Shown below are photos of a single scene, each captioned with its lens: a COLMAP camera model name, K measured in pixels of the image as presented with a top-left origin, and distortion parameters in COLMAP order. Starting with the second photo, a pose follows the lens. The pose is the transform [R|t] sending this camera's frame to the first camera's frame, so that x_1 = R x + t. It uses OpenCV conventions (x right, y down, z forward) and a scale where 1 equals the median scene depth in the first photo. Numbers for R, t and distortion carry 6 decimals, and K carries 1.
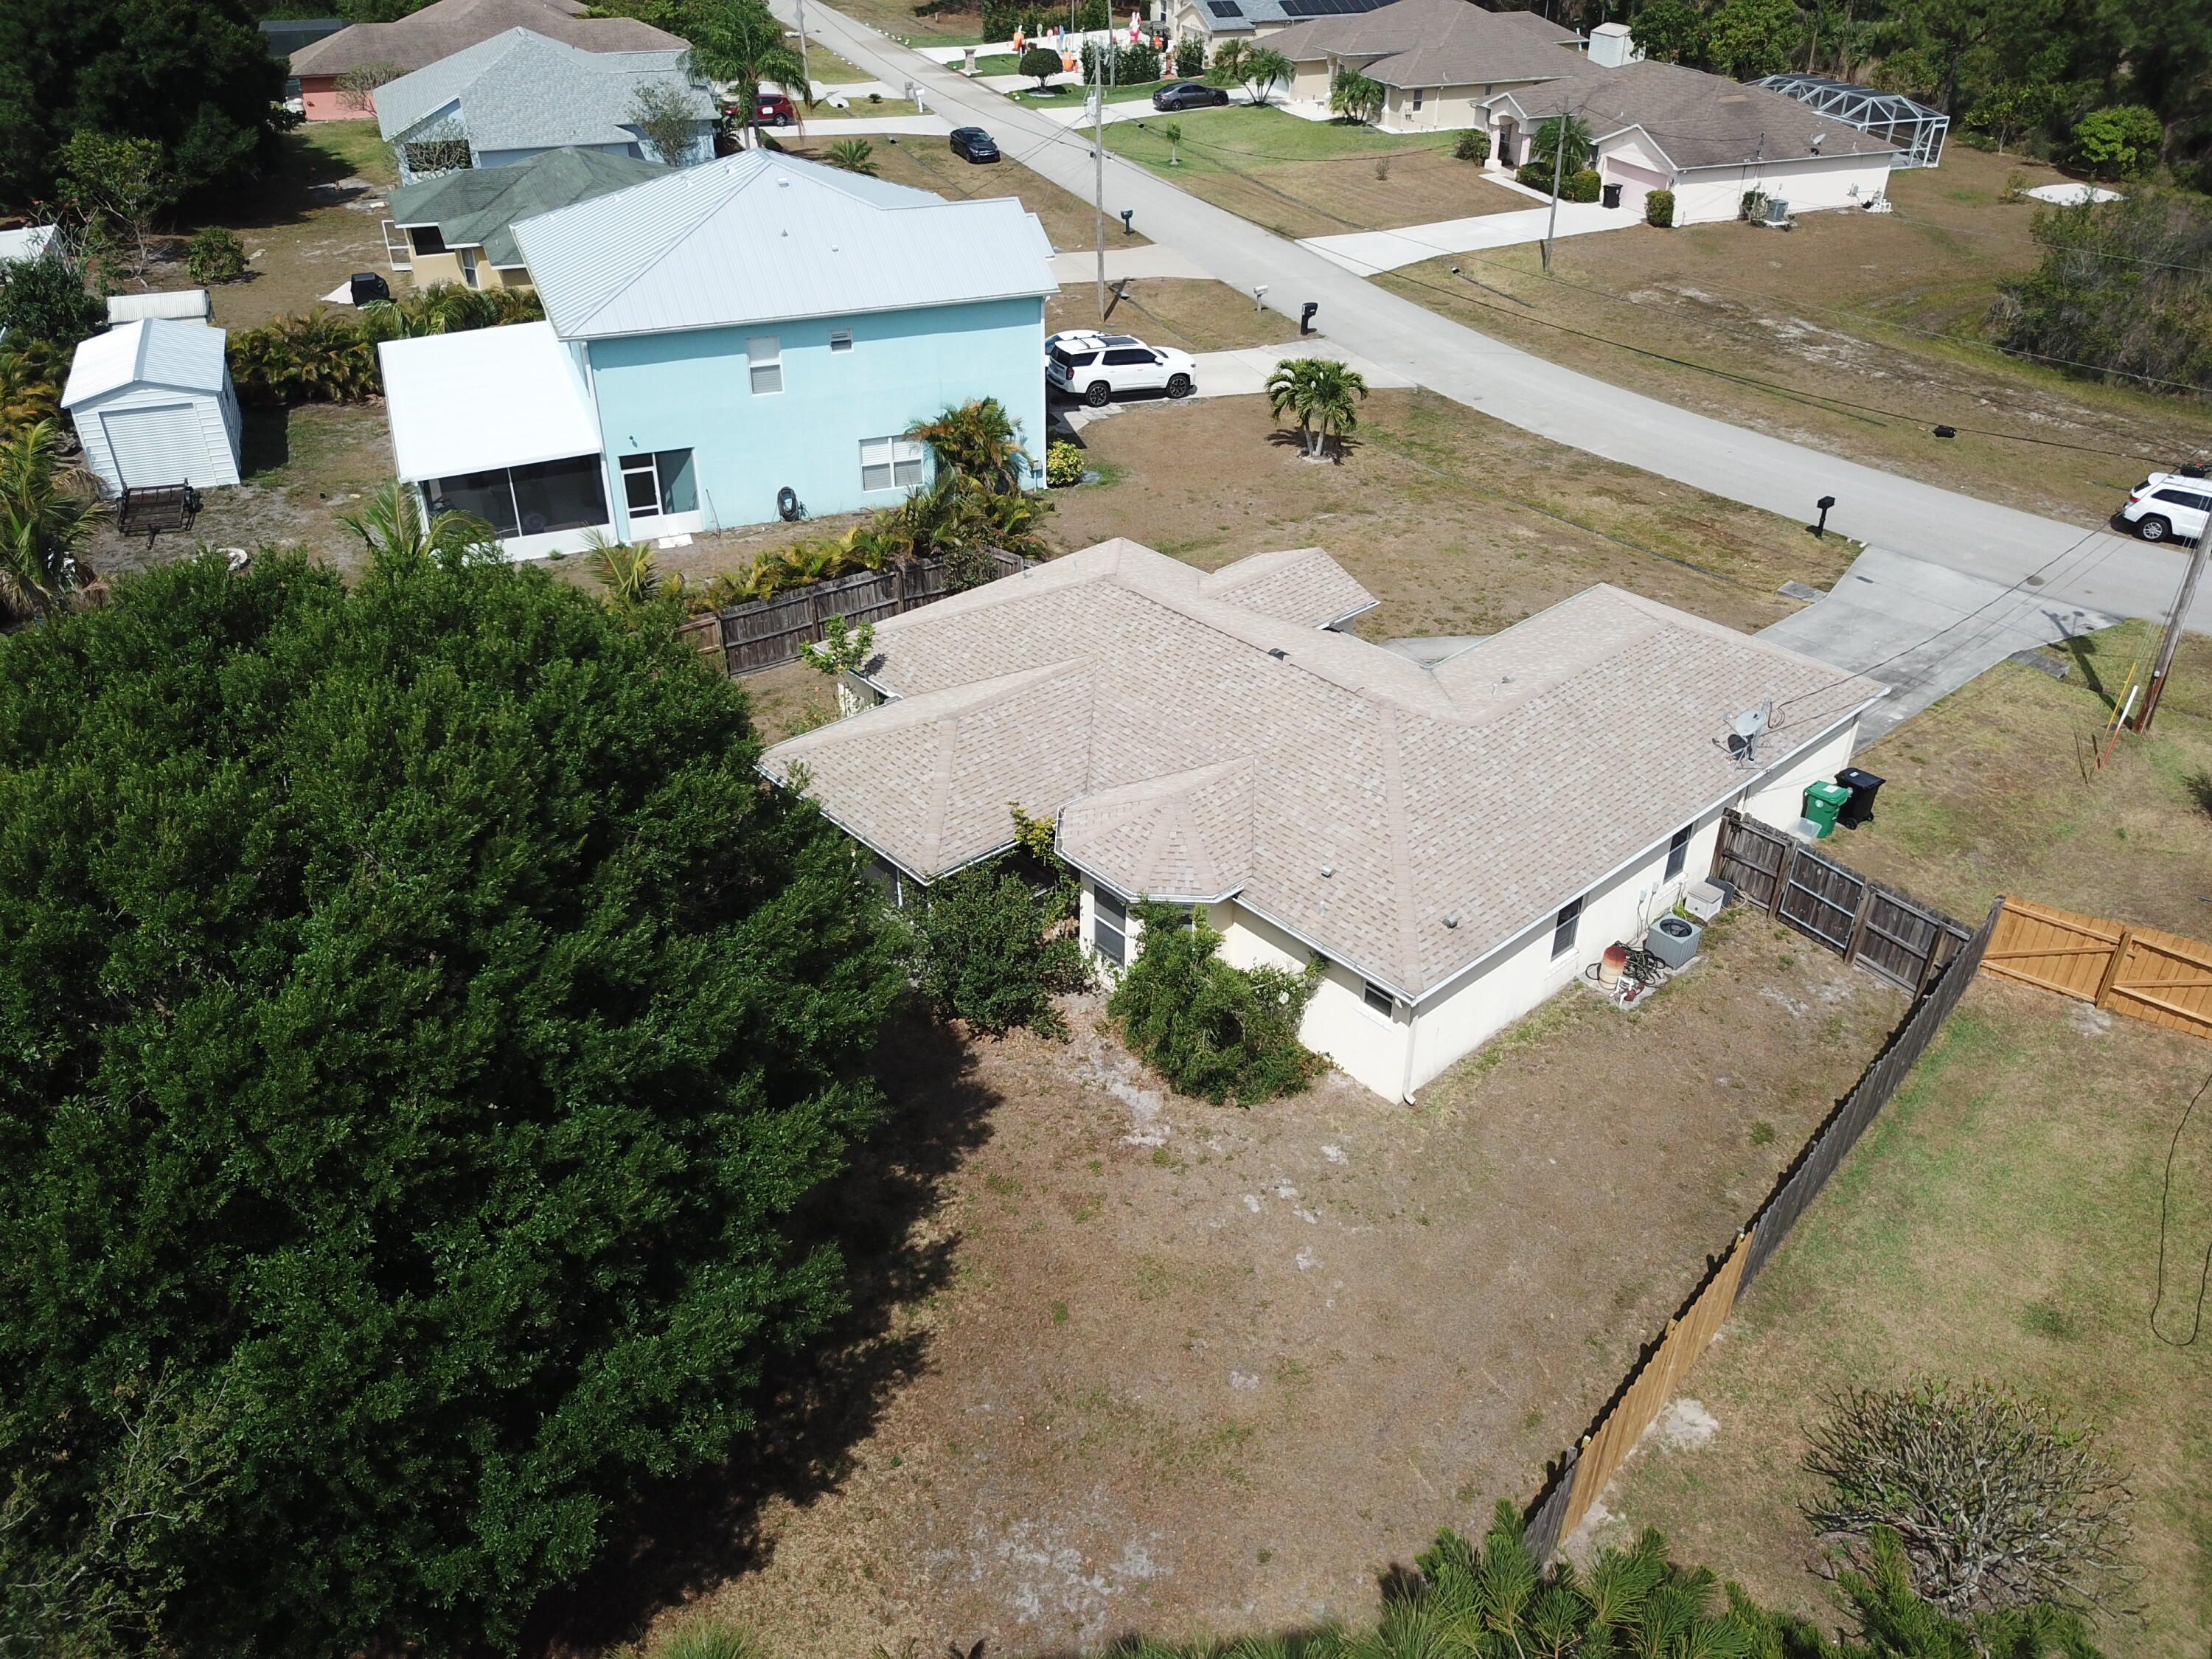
lens RADIAL K [[1693.3, 0, 1106.0], [0, 1693.3, 829.5], [0, 0, 1]] dist [-0.007140, -0.001152]
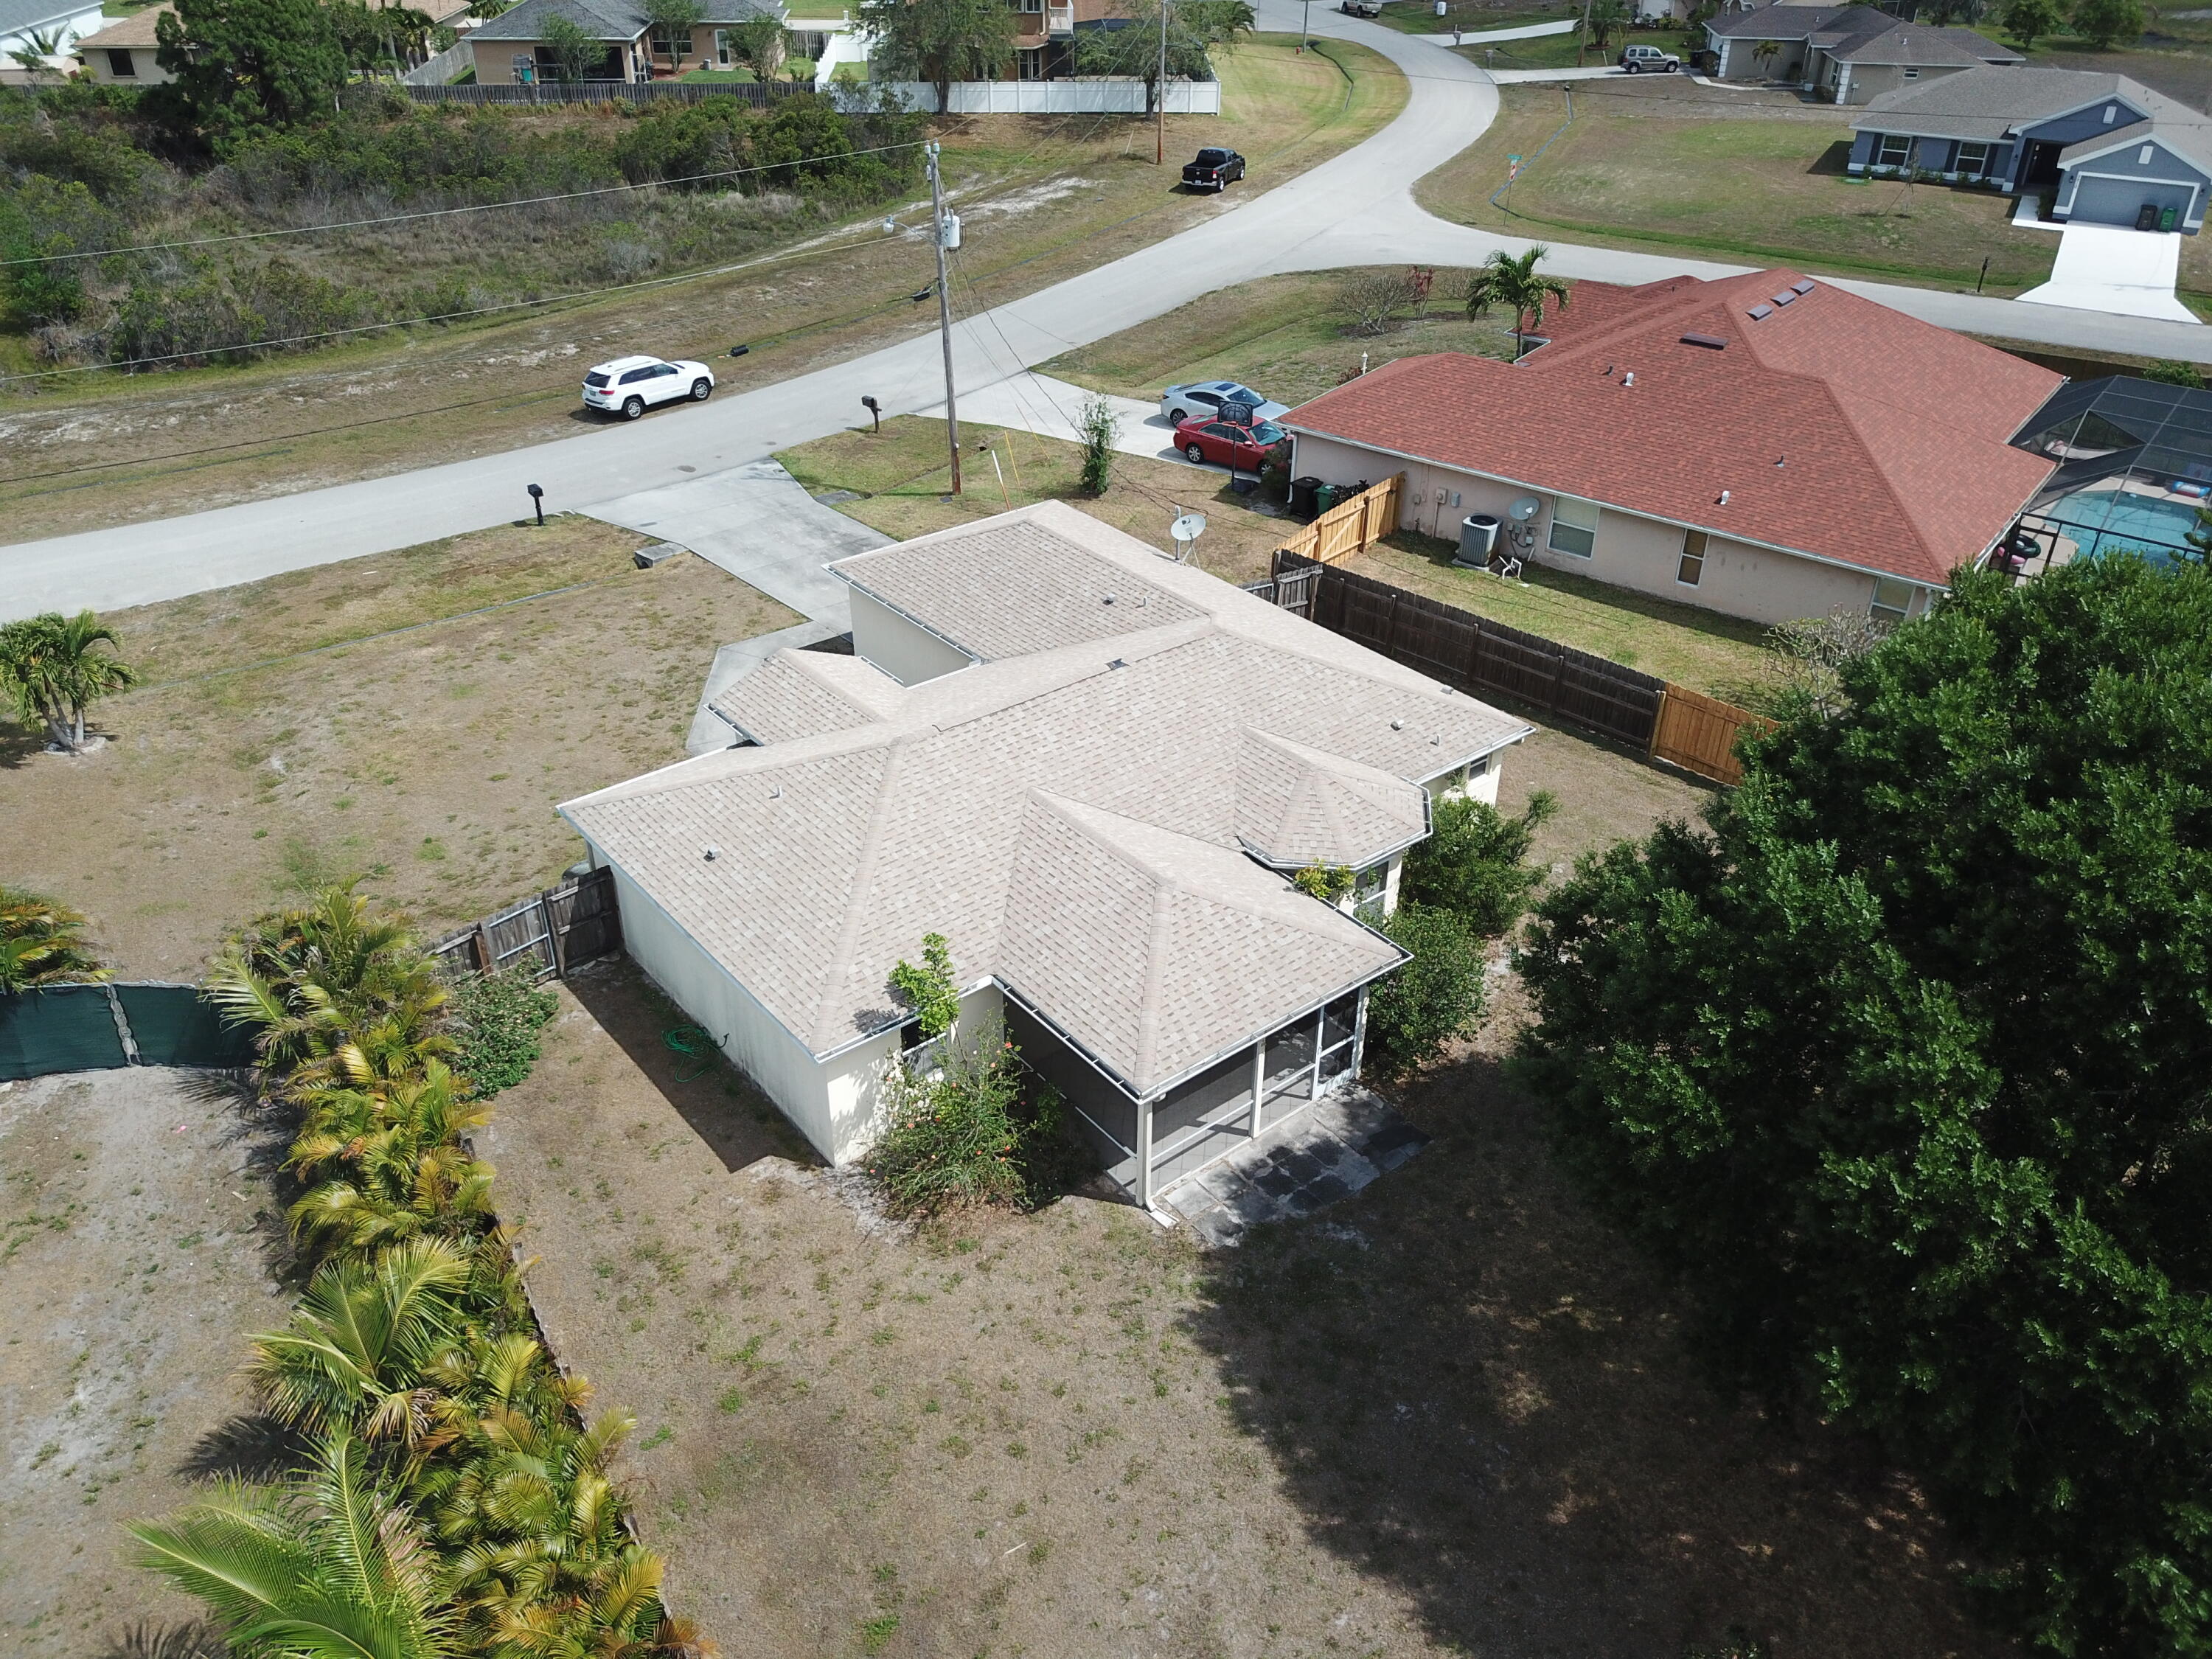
lens RADIAL K [[1696.9, 0, 1106.0], [0, 1696.9, 829.5], [0, 0, 1]] dist [0.006514, -0.006920]
pose [[0.060598, -0.537894, 0.840832, -0.509638], [0.528210, 0.732046, 0.430235, -0.299851], [-0.846948, 0.418065, 0.328482, 0.461984]]
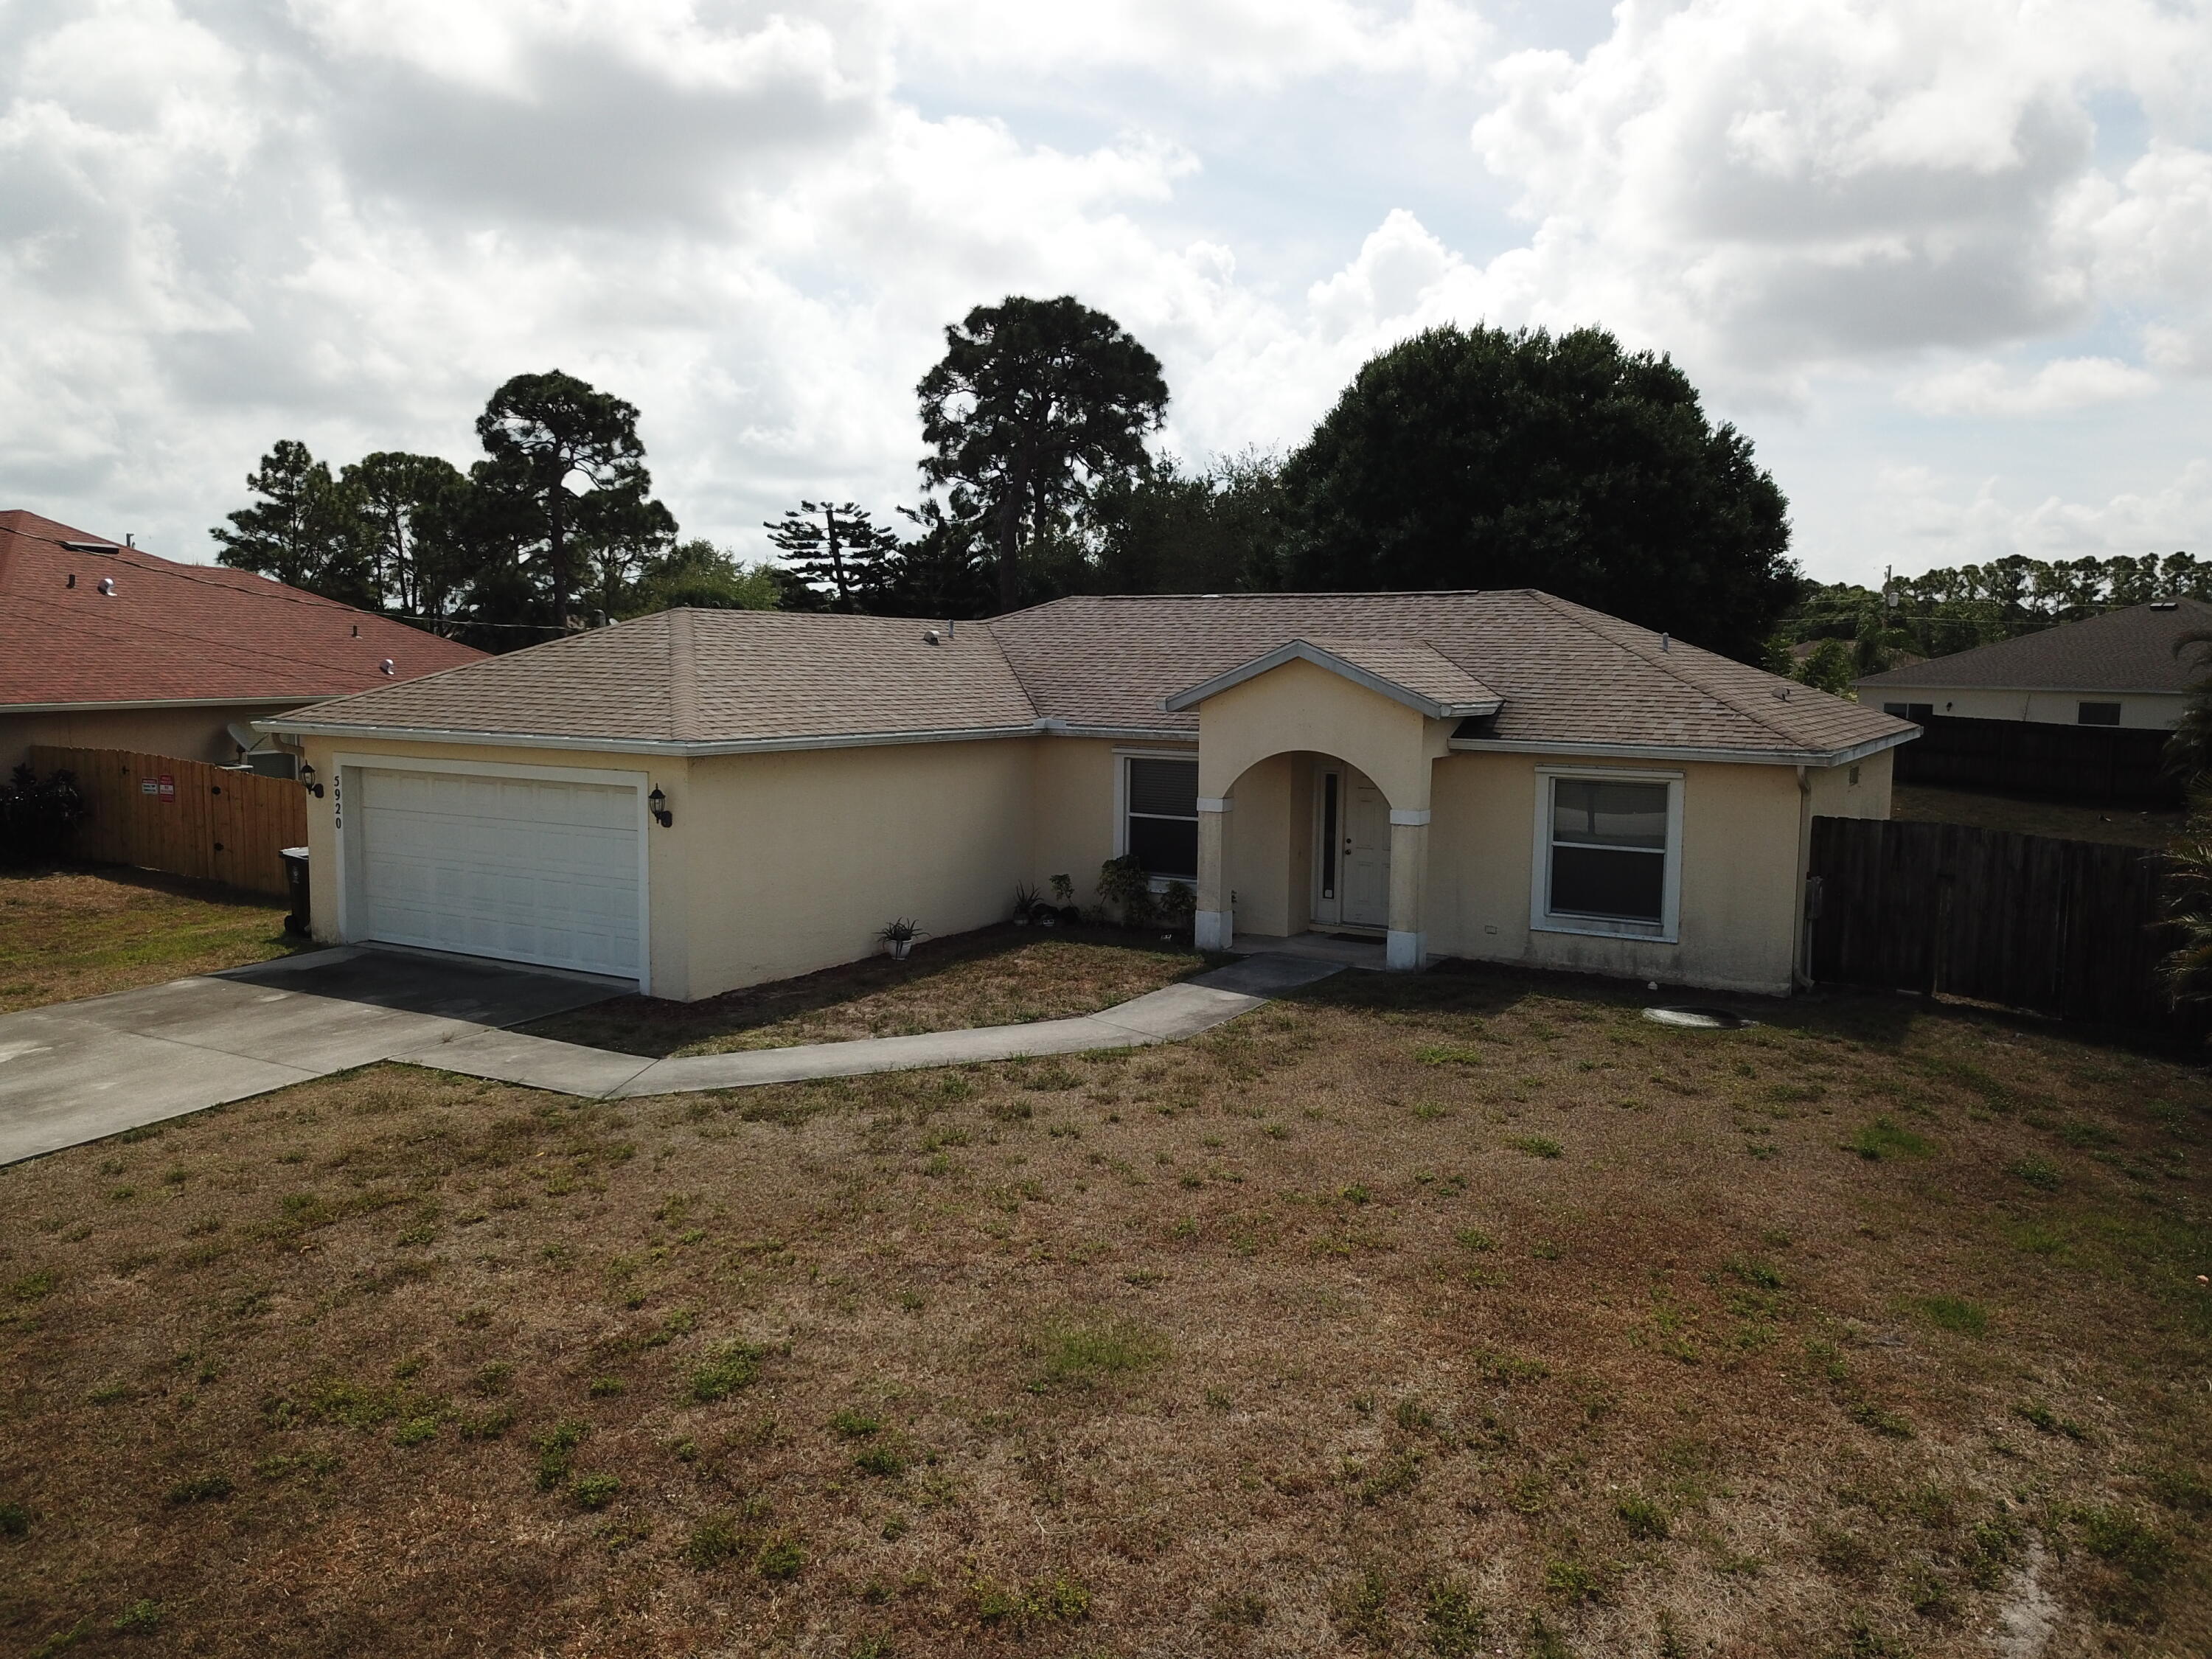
lens RADIAL K [[1726.3, 0, 1109.1], [0, 1726.3, 737.8], [0, 0, 1]] dist [0.005942, -0.002074]
pose [[-0.958161, -0.002479, -0.286220, 0.250127], [-0.168227, 0.813902, 0.556114, -0.319601], [0.231576, 0.580996, -0.780267, 1.075303]]
